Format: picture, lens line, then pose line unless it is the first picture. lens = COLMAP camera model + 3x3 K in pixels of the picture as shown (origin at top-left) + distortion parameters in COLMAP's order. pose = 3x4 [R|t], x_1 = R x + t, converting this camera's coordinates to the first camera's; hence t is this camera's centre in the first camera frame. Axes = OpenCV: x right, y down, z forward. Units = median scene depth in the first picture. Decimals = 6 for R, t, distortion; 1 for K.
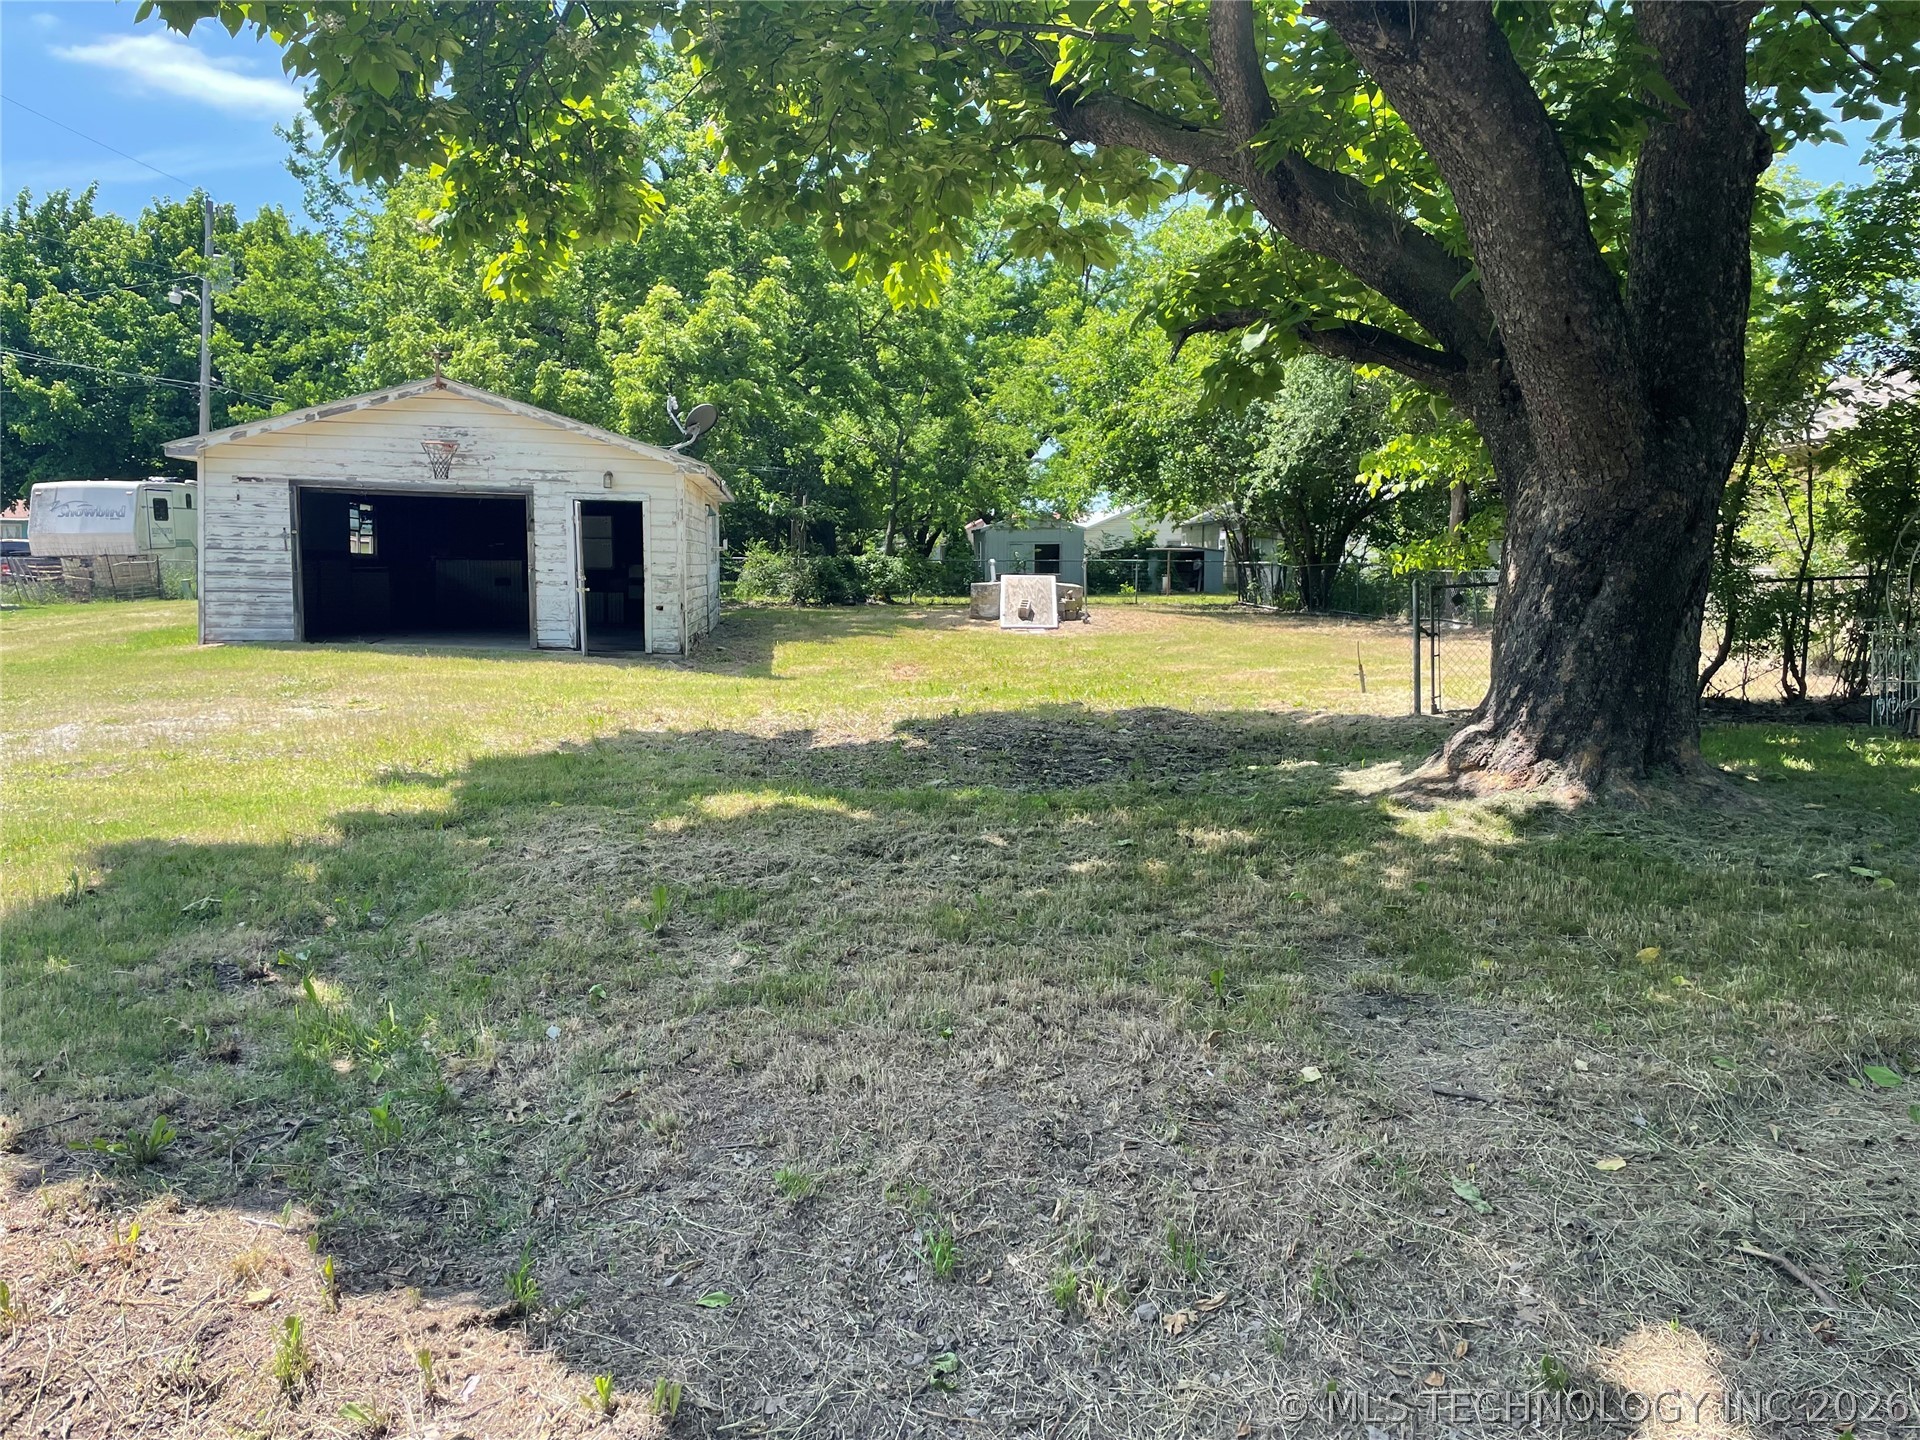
lens RADIAL K [[1440.3, 0, 960.0], [0, 1440.3, 720.0], [0, 0, 1]] dist [0.106656, -0.068518]
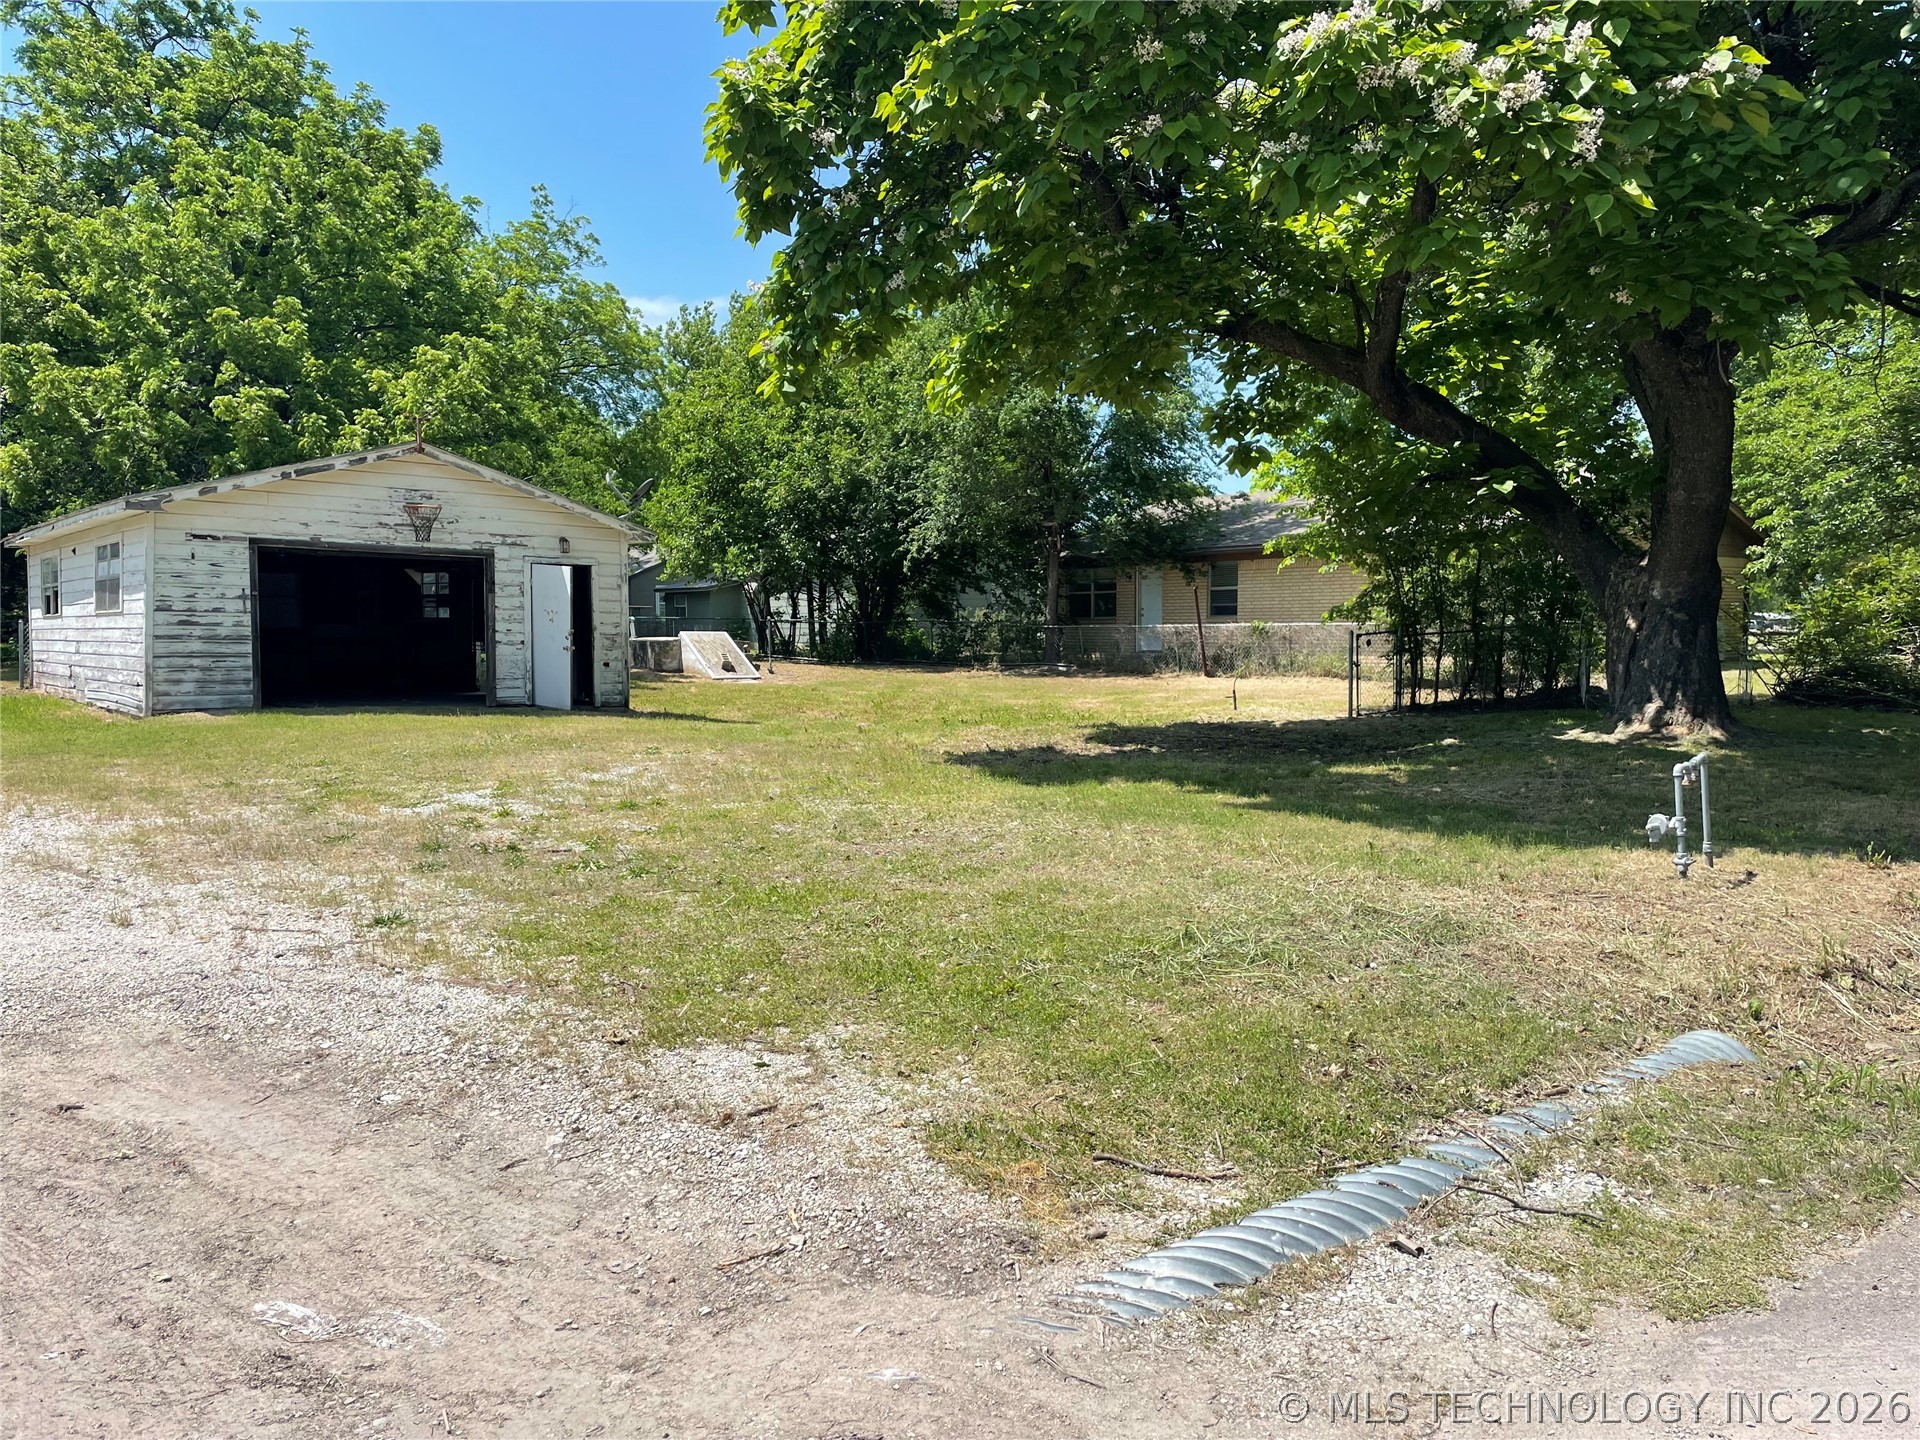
lens RADIAL K [[1440.3, 0, 960.0], [0, 1440.3, 720.0], [0, 0, 1]] dist [0.106656, -0.068518]
pose [[0.833821, -0.042115, 0.550425, -0.599644], [0.063776, 0.997758, -0.020270, 0.002279], [-0.548338, 0.052005, 0.834638, -0.039165]]
